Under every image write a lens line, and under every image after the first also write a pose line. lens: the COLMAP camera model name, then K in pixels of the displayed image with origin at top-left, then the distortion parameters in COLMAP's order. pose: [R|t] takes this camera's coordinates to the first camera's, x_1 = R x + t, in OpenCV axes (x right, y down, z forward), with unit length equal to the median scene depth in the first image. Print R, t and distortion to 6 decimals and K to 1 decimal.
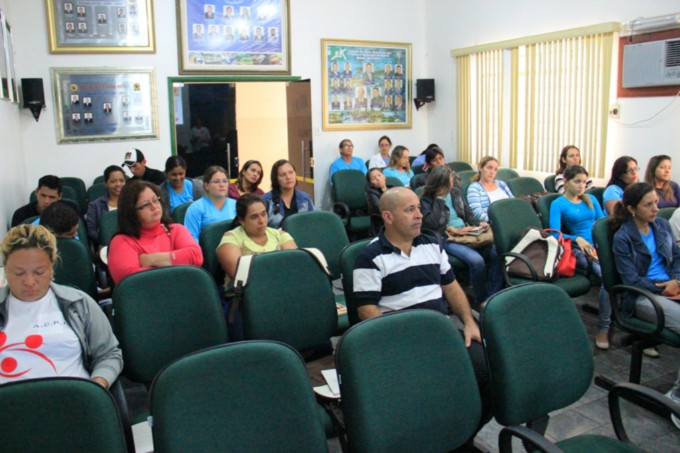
lens RADIAL K [[582.0, 0, 340.0], [0, 582.0, 226.5], [0, 0, 1]] dist [-0.045410, 0.120872]
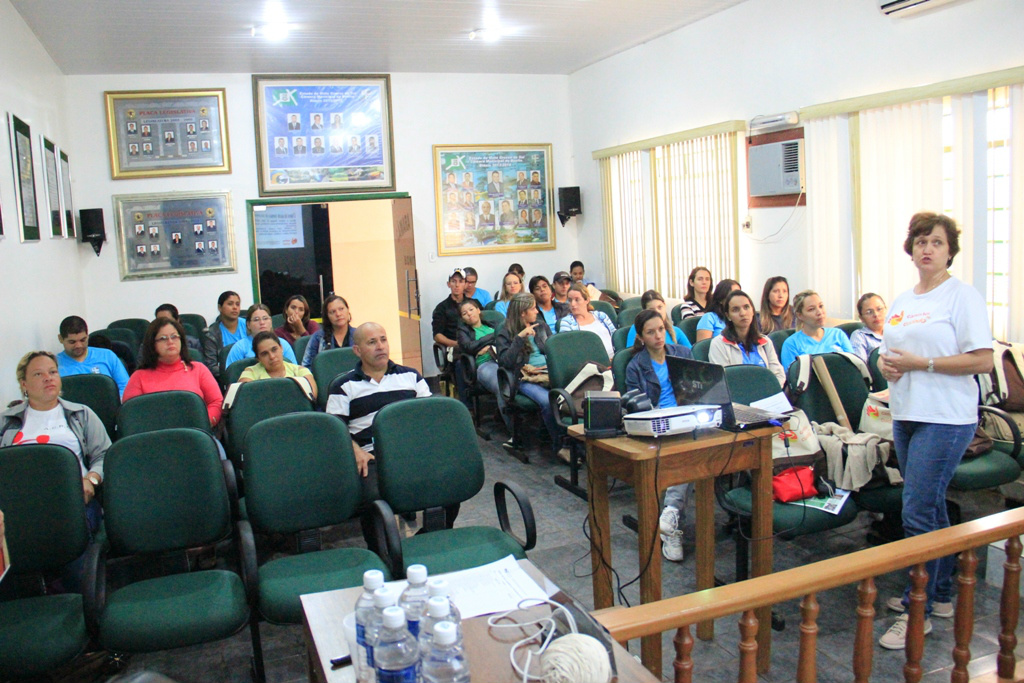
lens RADIAL K [[926.0, 0, 512.0], [0, 926.0, 341.5], [0, 0, 1]] dist [0.073499, -0.000037]
pose [[0.991441, -0.019799, -0.129046, 0.262815], [0.012405, 0.998248, -0.057849, 0.034587], [0.129965, 0.055753, 0.989950, -0.297109]]
